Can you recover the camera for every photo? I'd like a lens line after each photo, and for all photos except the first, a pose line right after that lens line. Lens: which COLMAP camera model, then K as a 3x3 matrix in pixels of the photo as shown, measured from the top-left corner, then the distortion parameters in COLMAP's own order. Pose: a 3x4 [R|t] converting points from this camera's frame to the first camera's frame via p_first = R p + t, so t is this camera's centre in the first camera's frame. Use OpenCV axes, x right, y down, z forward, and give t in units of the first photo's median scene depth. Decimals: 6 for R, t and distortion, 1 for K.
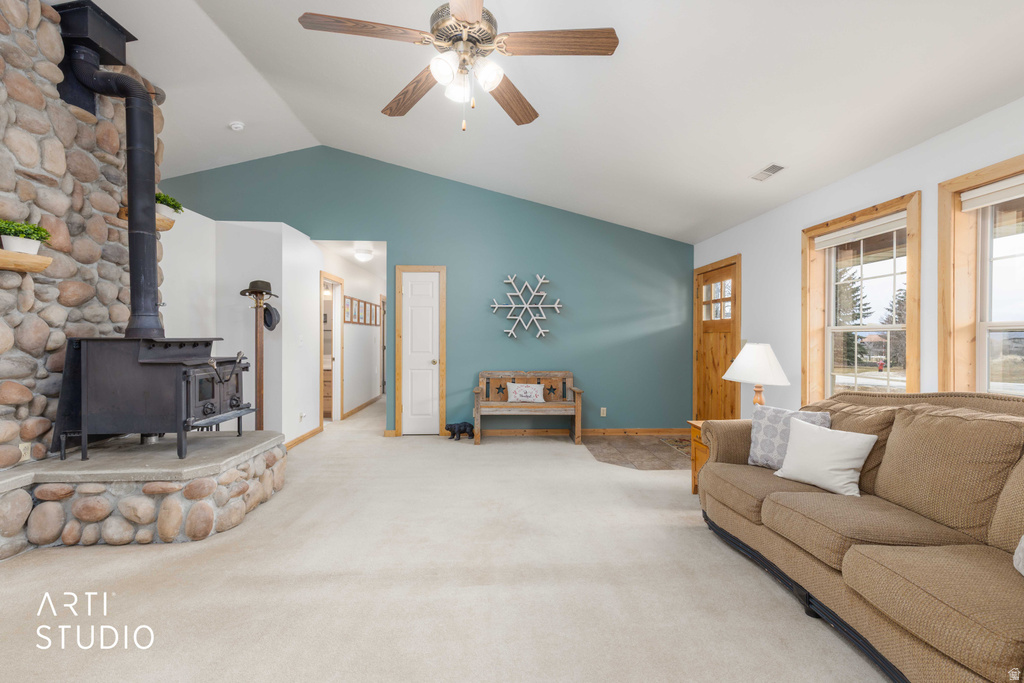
lens RADIAL K [[459.3, 0, 510.1], [0, 459.3, 343.6], [0, 0, 1]] dist [0.003600, 0.000538]
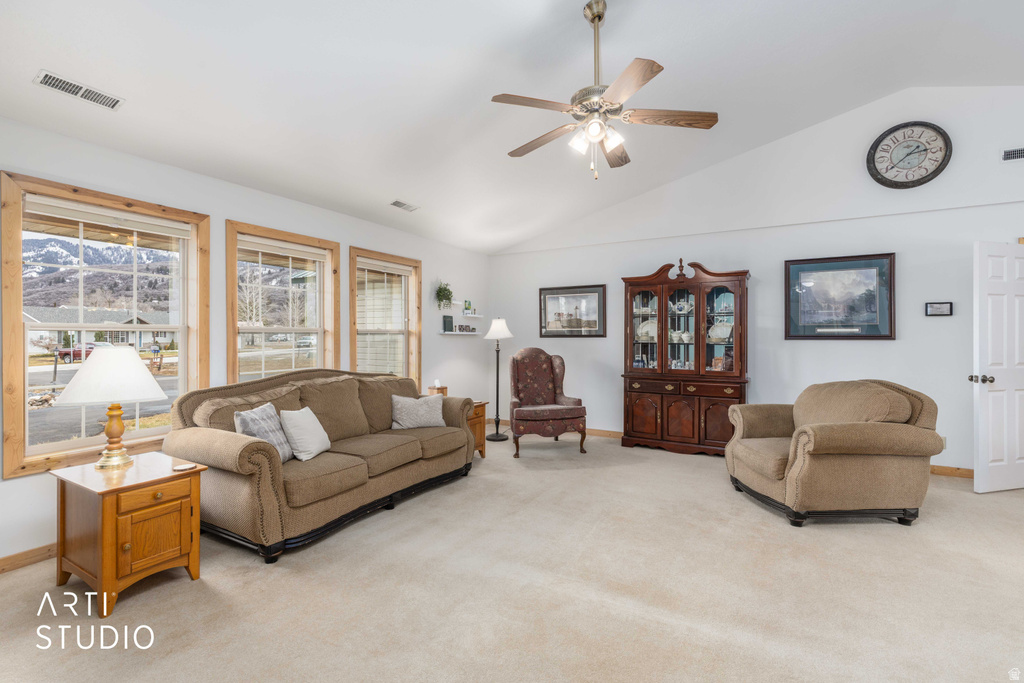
lens RADIAL K [[459.3, 0, 510.1], [0, 459.3, 343.6], [0, 0, 1]] dist [0.003600, 0.000538]
pose [[-0.841080, -0.007320, 0.540861, -0.226612], [0.006417, 0.999703, 0.023509, -0.011232], [-0.540873, 0.023244, -0.840783, 0.852339]]
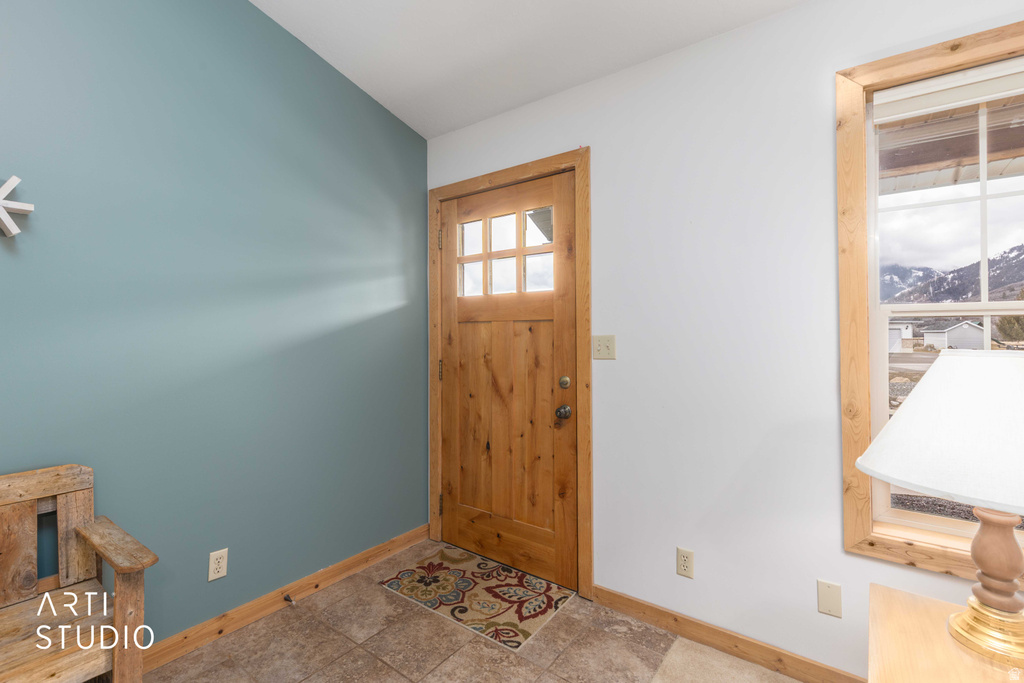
lens RADIAL K [[468.6, 0, 512.7], [0, 468.6, 326.0], [0, 0, 1]] dist [0.004565, 0.000660]
pose [[0.634476, 0.001612, 0.772941, 0.088427], [0.019643, 0.999641, -0.018209, -0.010913], [-0.772693, 0.026737, 0.634217, 0.706128]]
